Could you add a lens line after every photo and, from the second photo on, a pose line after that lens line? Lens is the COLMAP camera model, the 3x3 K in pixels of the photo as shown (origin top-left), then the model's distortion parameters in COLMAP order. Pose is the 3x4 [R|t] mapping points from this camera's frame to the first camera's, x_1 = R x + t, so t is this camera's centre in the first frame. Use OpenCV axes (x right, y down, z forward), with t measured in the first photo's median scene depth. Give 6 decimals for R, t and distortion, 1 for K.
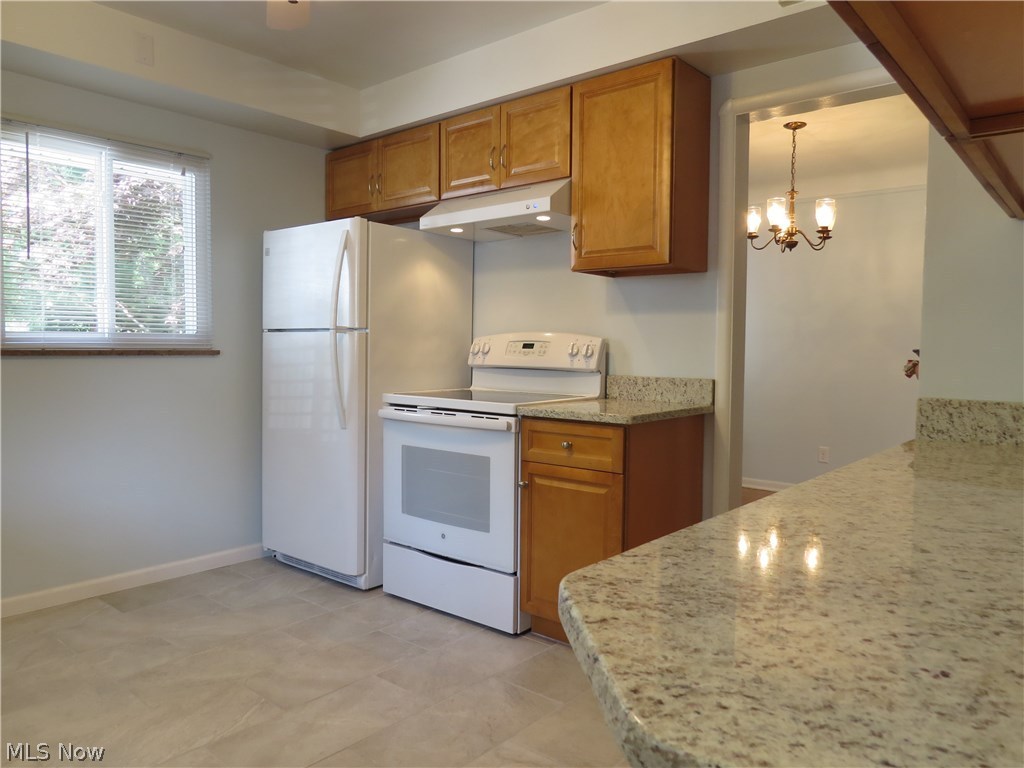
lens RADIAL K [[728.6, 0, 515.6], [0, 728.6, 378.4], [0, 0, 1]] dist [-0.025120, 0.006694]
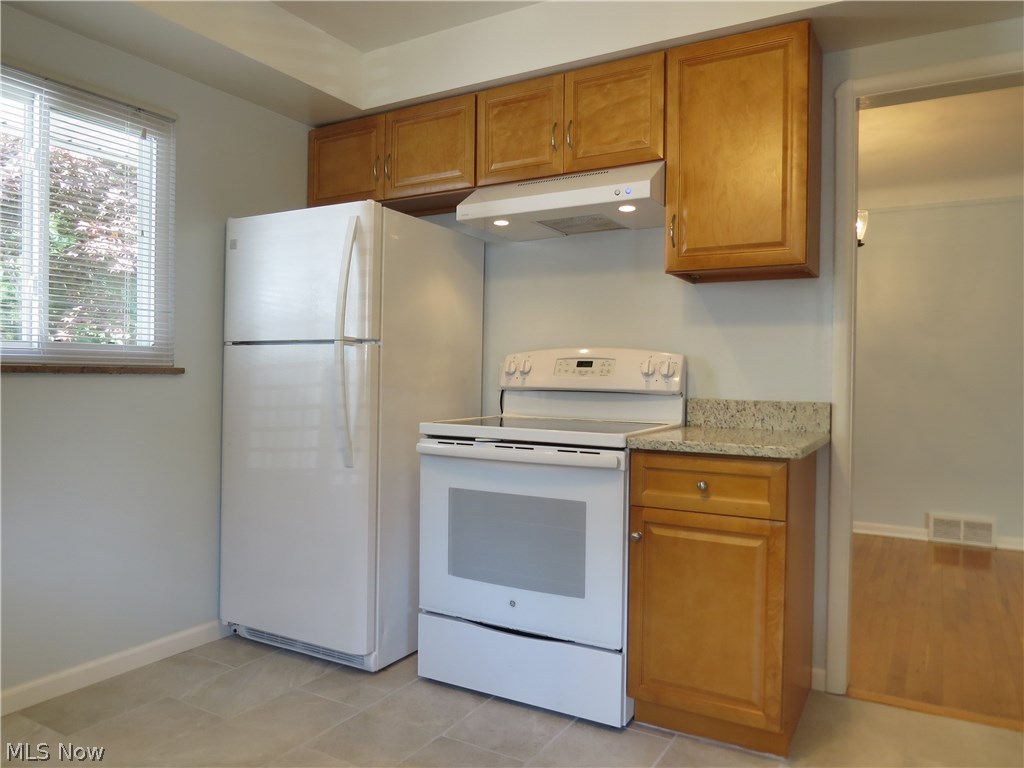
lens RADIAL K [[728.6, 0, 514.0], [0, 728.6, 377.9], [0, 0, 1]] dist [-0.025120, 0.006694]
pose [[0.984635, 0.002990, 0.174600, -0.223065], [0.003689, 0.999274, -0.037918, 0.002947], [-0.174586, 0.037980, 0.983909, 0.207635]]
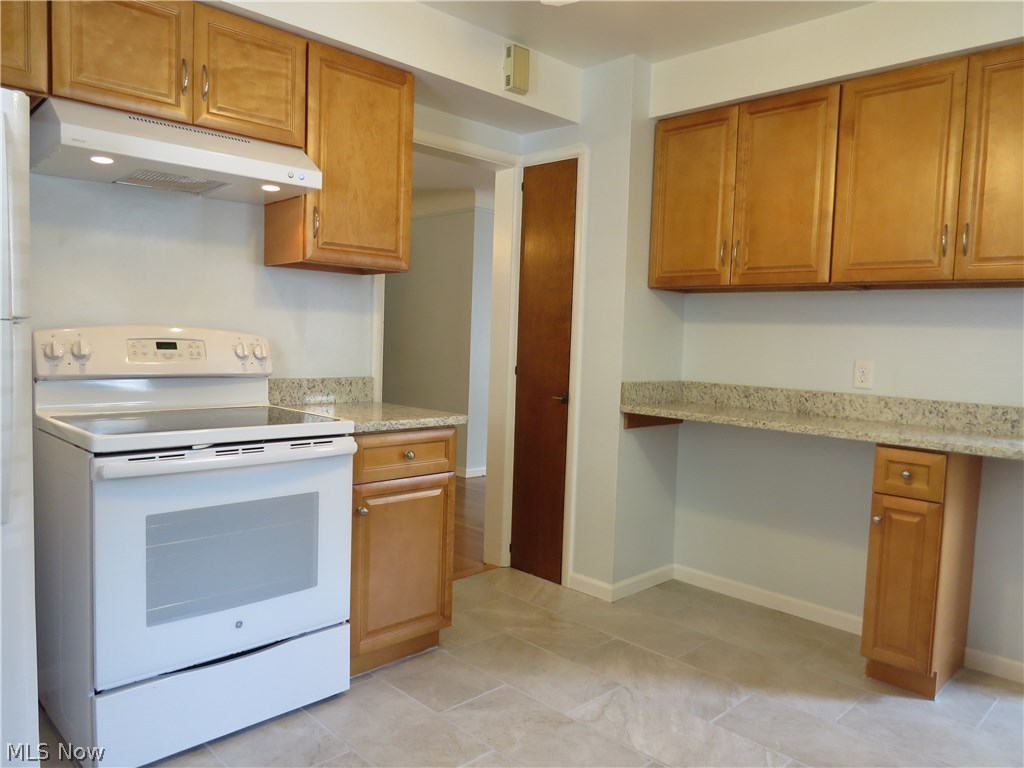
lens RADIAL K [[728.6, 0, 516.9], [0, 728.6, 378.1], [0, 0, 1]] dist [-0.025120, 0.006694]
pose [[0.092948, -0.061163, 0.993791, -0.710449], [0.014280, 0.998091, 0.060092, -0.054031], [-0.995569, 0.008606, 0.093644, 0.632366]]
